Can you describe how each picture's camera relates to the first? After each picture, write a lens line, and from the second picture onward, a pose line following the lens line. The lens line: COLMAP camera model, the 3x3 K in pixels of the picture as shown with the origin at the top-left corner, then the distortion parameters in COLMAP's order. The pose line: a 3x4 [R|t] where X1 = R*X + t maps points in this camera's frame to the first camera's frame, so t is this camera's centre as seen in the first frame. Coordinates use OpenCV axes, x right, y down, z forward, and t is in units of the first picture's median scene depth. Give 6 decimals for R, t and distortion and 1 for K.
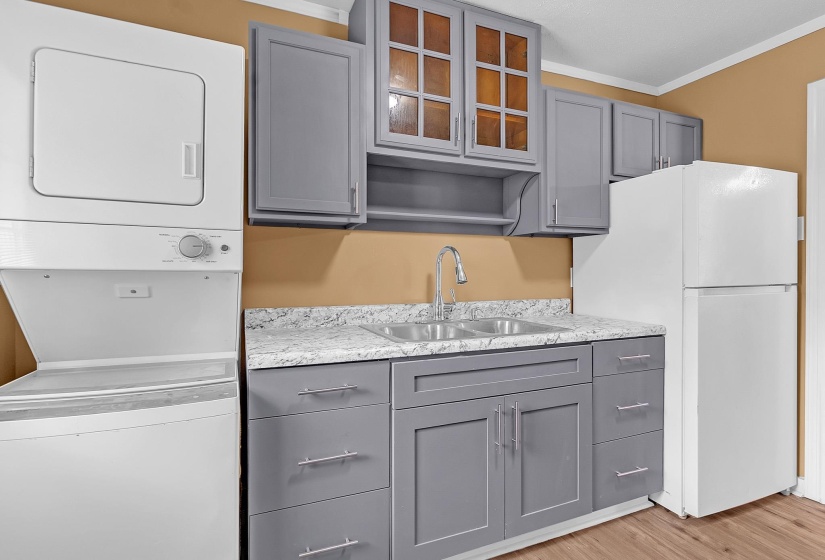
lens RADIAL K [[408.7, 0, 418.6], [0, 408.7, 276.2], [0, 0, 1]] dist [0.002400, -0.000007]
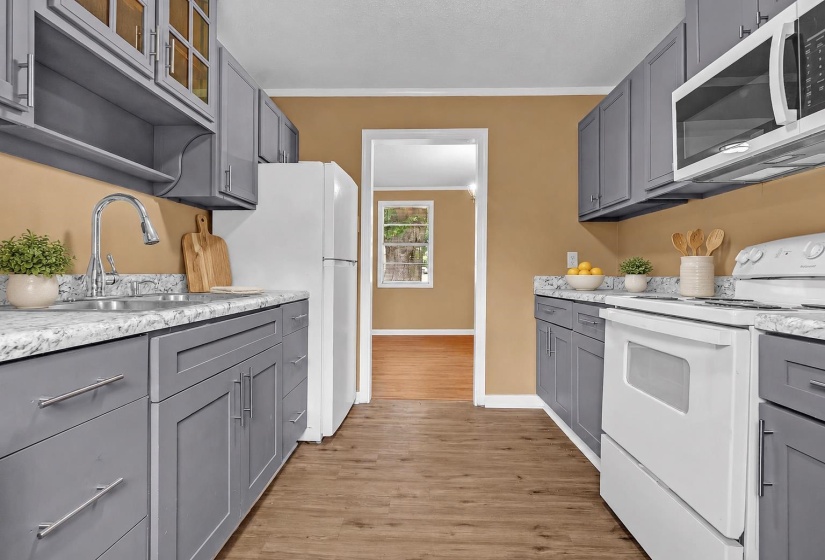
lens RADIAL K [[408.7, 0, 418.6], [0, 408.7, 276.2], [0, 0, 1]] dist [0.002400, -0.000007]
pose [[0.410855, -0.008100, 0.911665, -0.390731], [0.009309, 0.999946, 0.004689, 0.078330], [-0.911653, 0.006560, 0.410908, 0.210073]]
